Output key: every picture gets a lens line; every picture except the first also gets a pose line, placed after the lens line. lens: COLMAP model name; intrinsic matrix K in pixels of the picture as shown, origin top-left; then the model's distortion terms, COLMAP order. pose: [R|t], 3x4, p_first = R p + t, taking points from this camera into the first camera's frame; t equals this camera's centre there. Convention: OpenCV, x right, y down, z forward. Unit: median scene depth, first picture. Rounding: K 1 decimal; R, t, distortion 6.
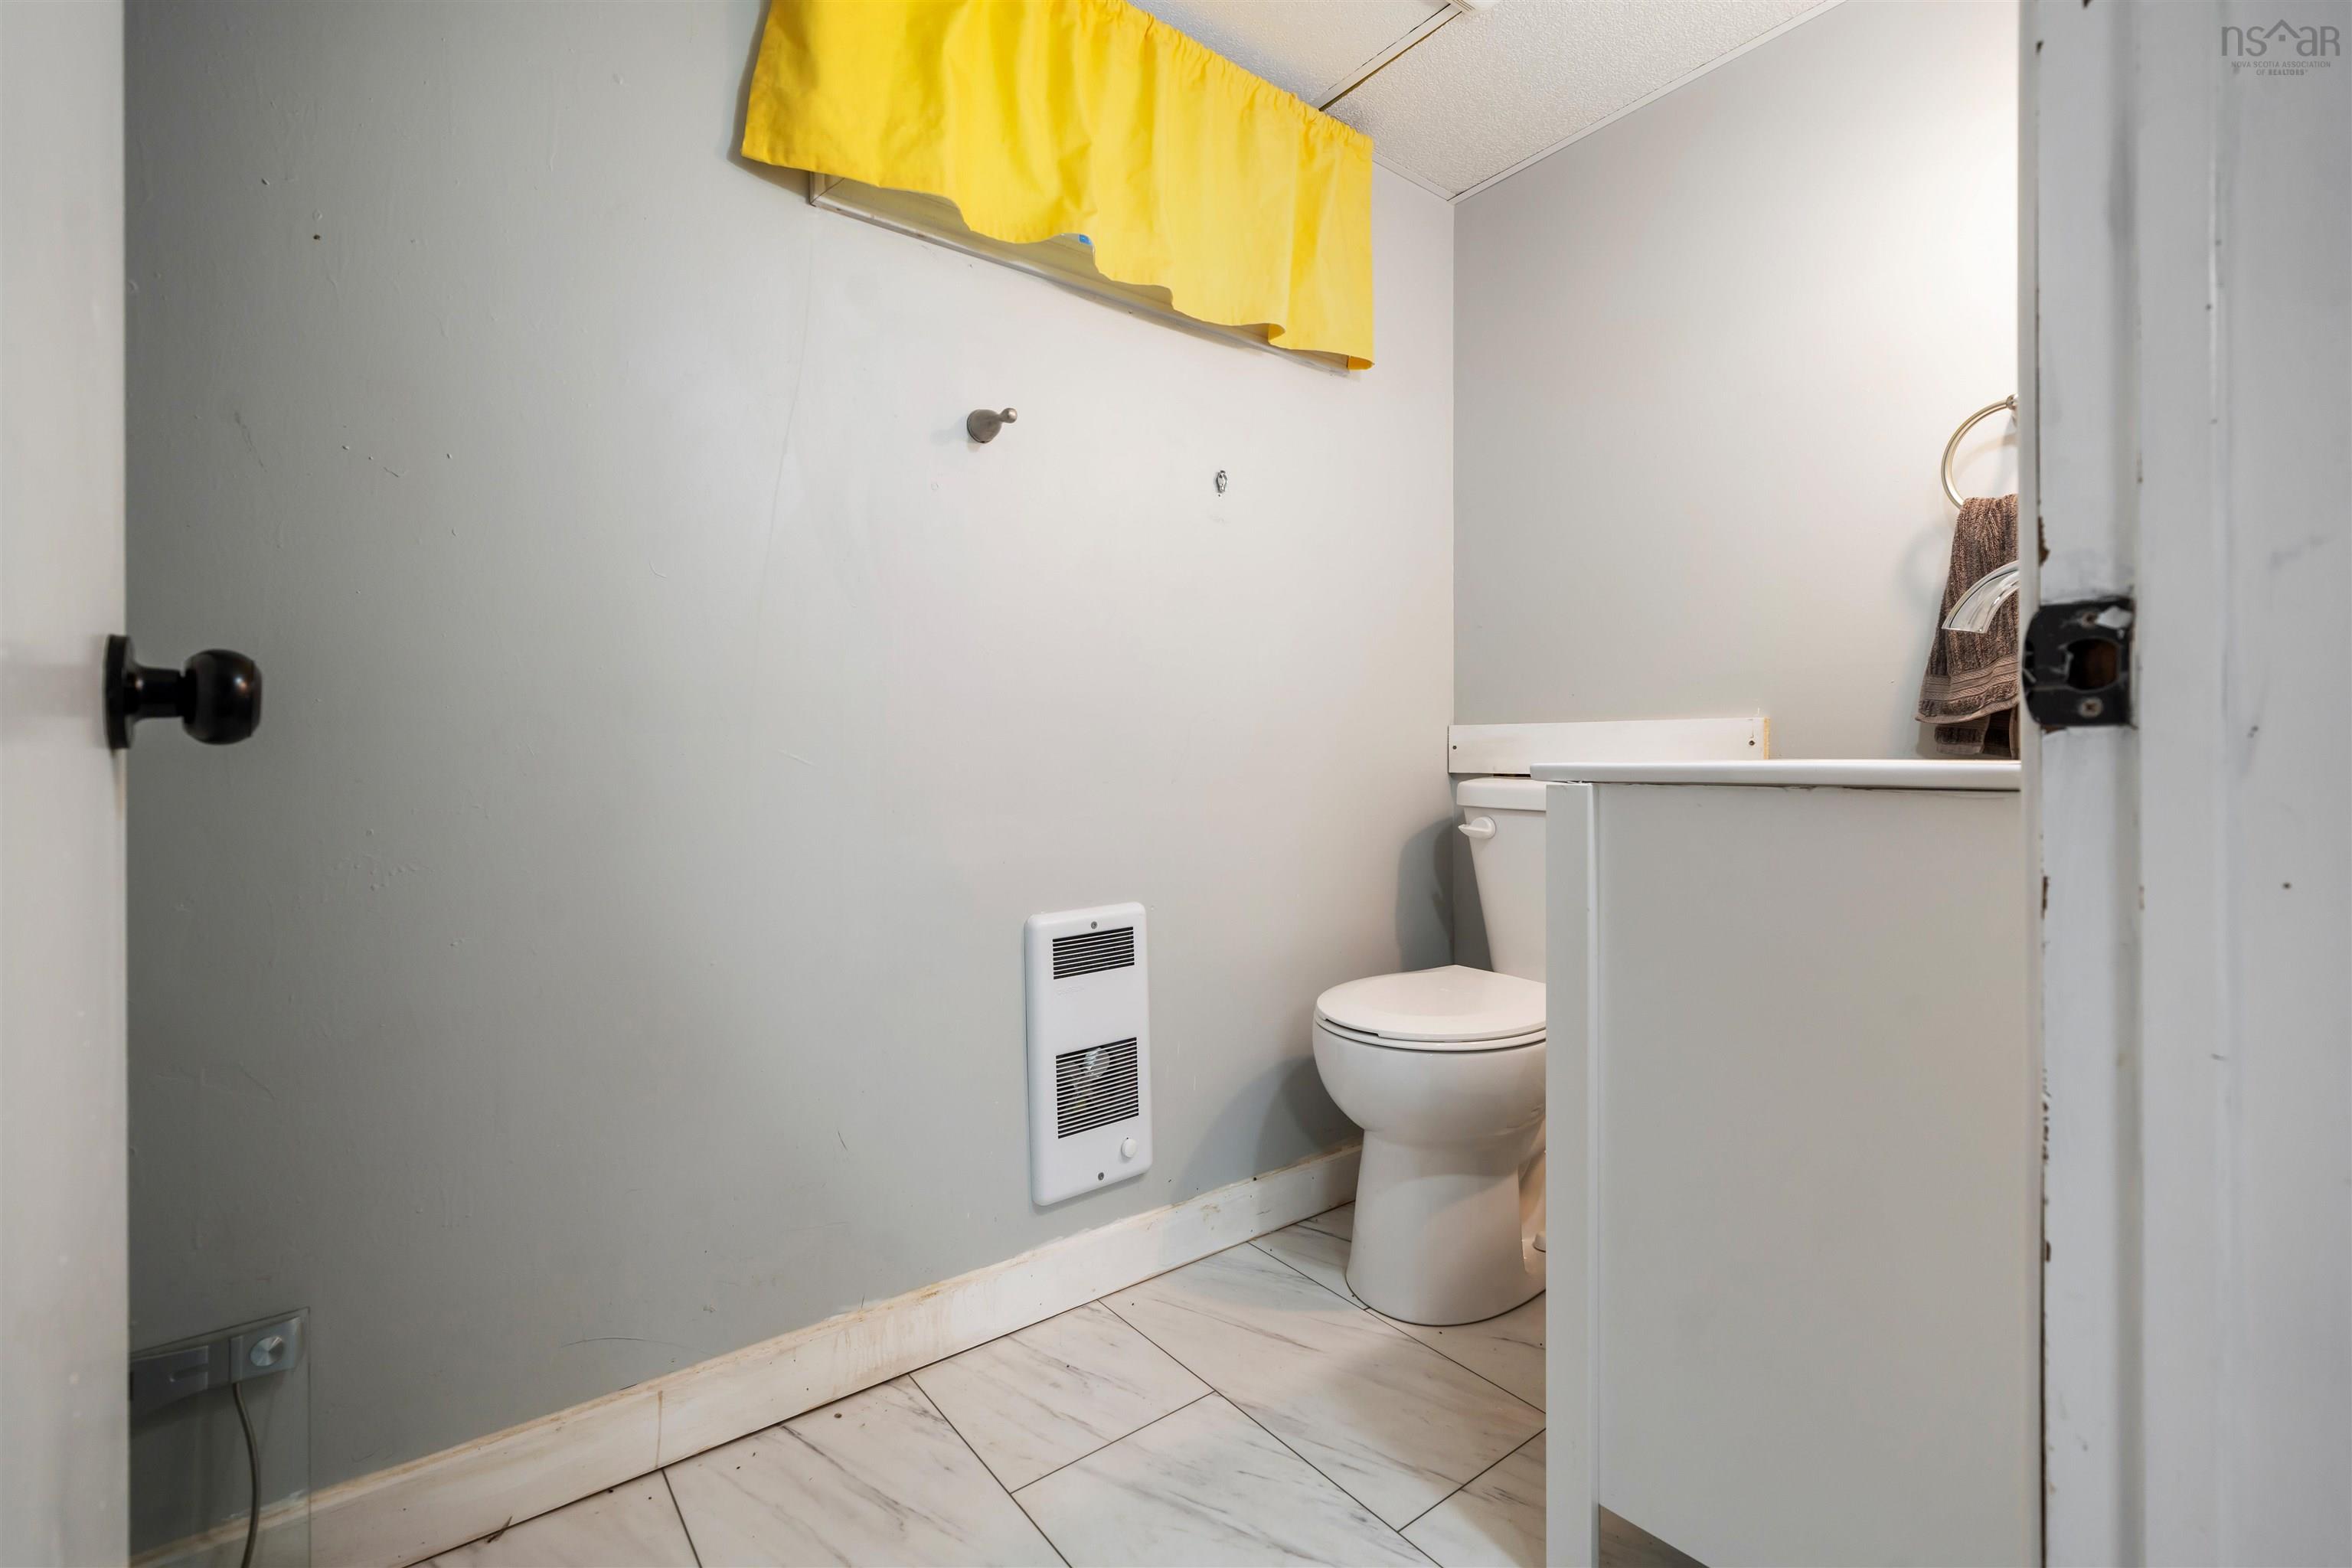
lens RADIAL K [[1029.3, 0, 1175.4], [0, 1029.3, 765.0], [0, 0, 1]] dist [-0.001663, -0.001200]
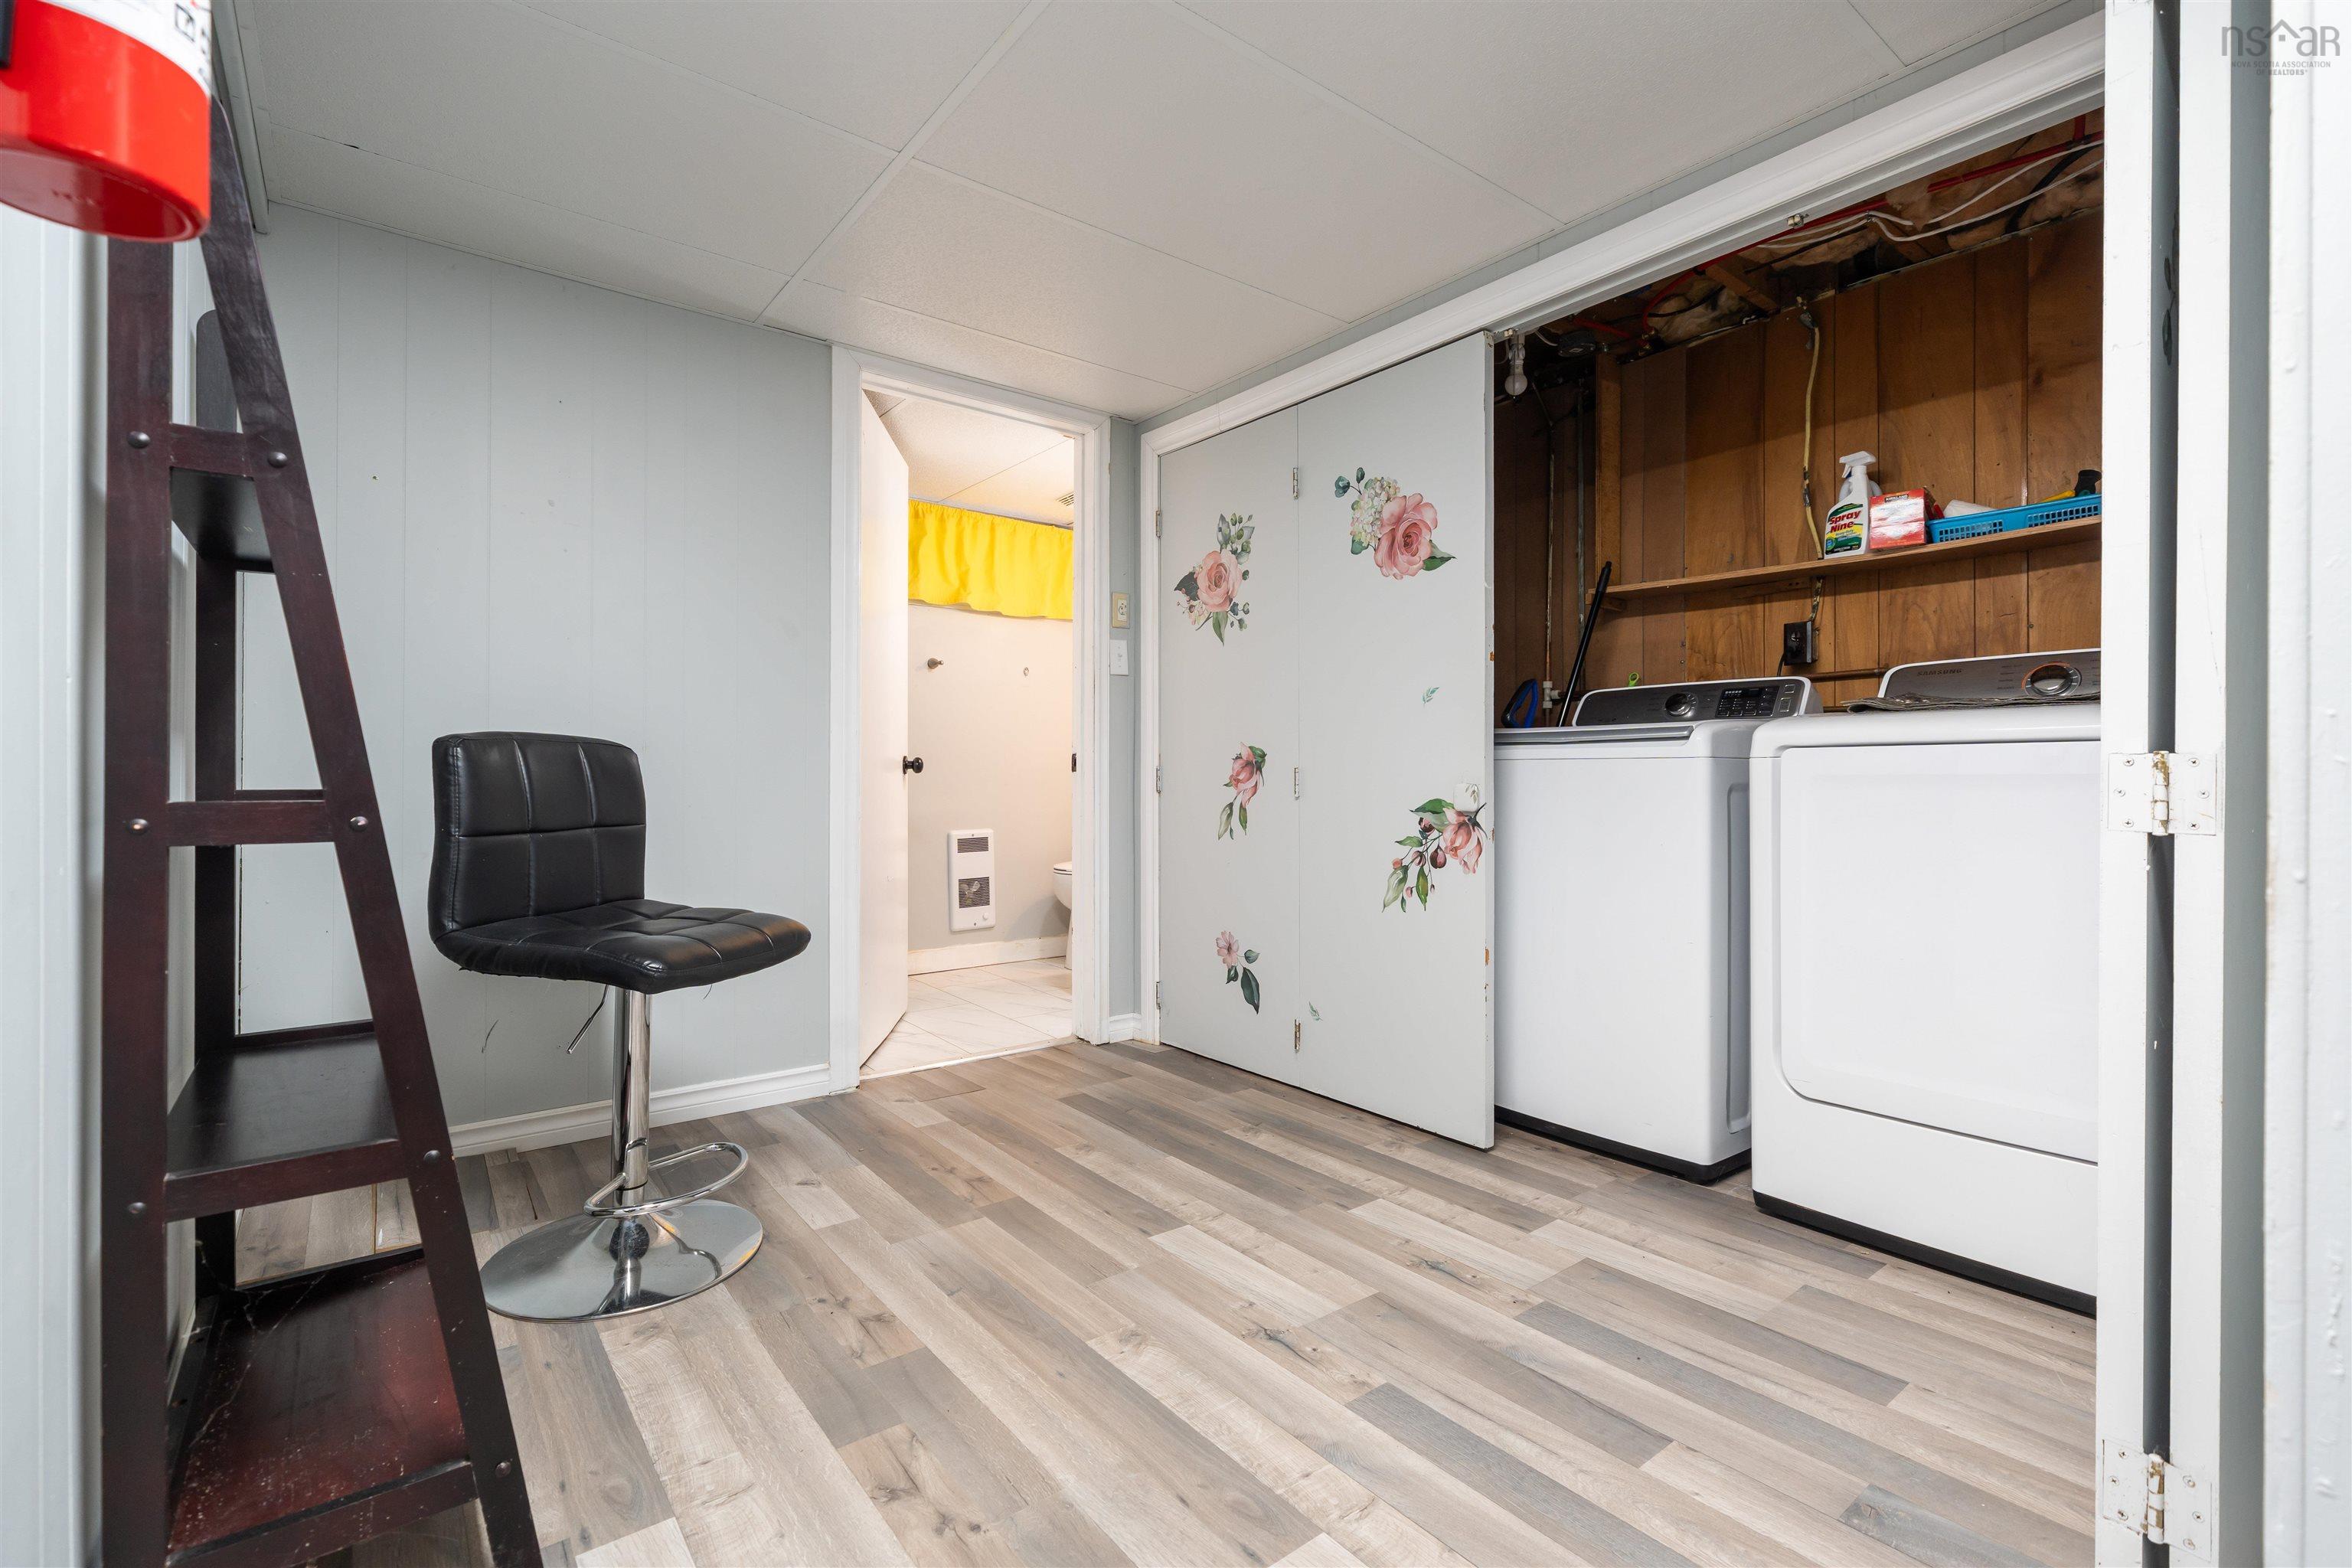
lens RADIAL K [[1029.3, 0, 1177.1], [0, 1029.3, 788.8], [0, 0, 1]] dist [-0.001663, -0.001200]
pose [[0.999945, 0.000211, 0.010462, 0.455688], [-0.000140, 0.999977, -0.006713, 0.047255], [-0.010463, 0.006712, 0.999923, -1.850924]]
